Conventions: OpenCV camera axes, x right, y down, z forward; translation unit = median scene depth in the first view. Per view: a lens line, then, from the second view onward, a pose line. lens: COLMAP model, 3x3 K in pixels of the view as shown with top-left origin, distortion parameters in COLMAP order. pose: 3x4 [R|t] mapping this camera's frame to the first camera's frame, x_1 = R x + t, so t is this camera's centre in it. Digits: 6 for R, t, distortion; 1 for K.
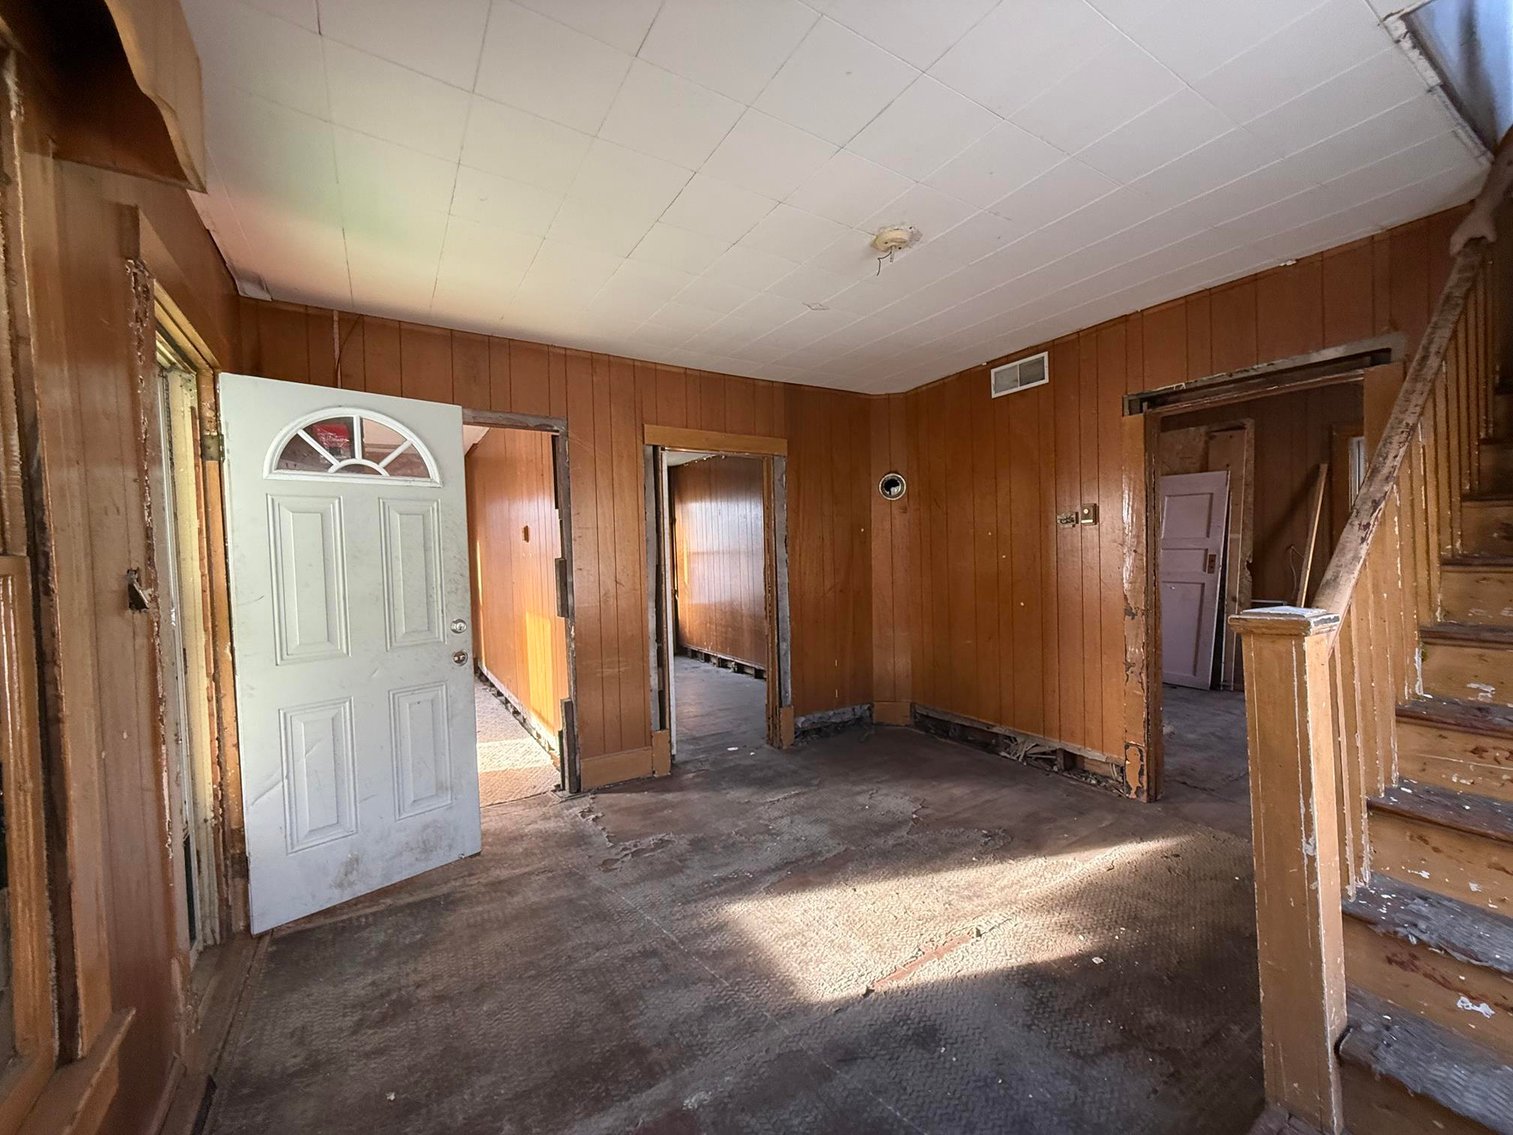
lens RADIAL K [[603.5, 0, 756.5], [0, 603.5, 567.5], [0, 0, 1]] dist [0.001763, 0.000275]
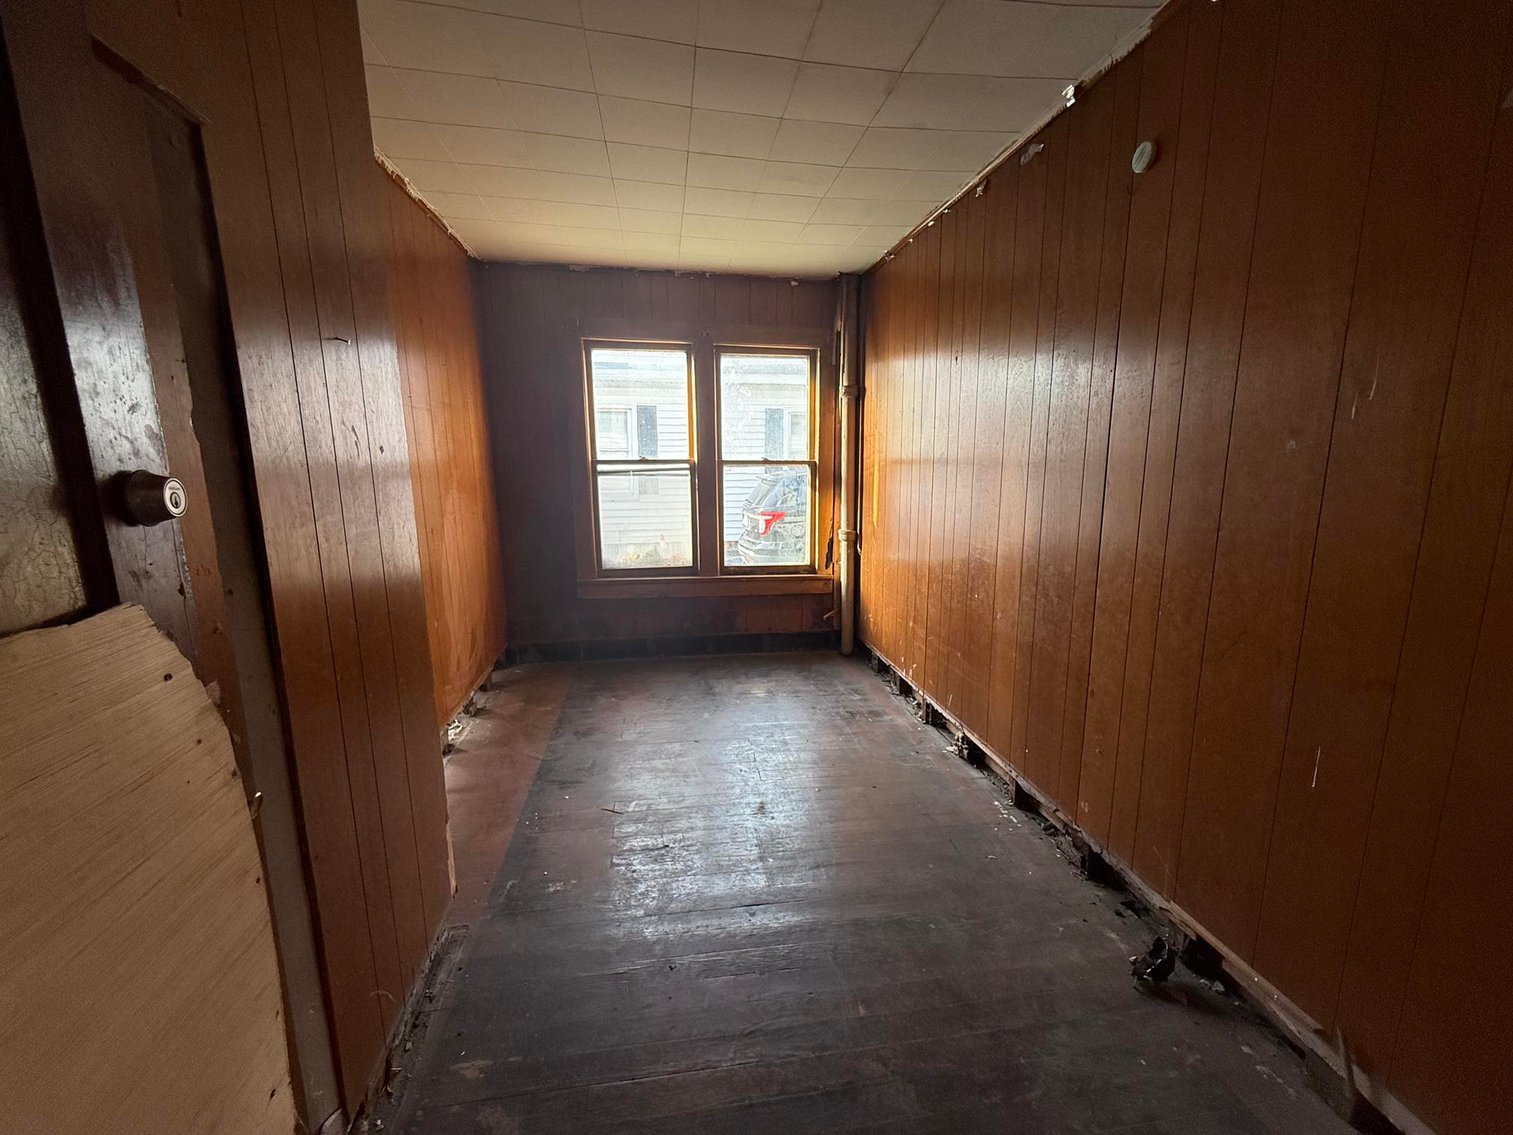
lens RADIAL K [[603.5, 0, 756.5], [0, 603.5, 567.5], [0, 0, 1]] dist [0.001763, 0.000275]
pose [[0.923298, 0.092503, -0.372779, -0.021309], [-0.036248, 0.987219, 0.155193, -0.012236], [0.382371, -0.129776, 0.914850, 0.532490]]
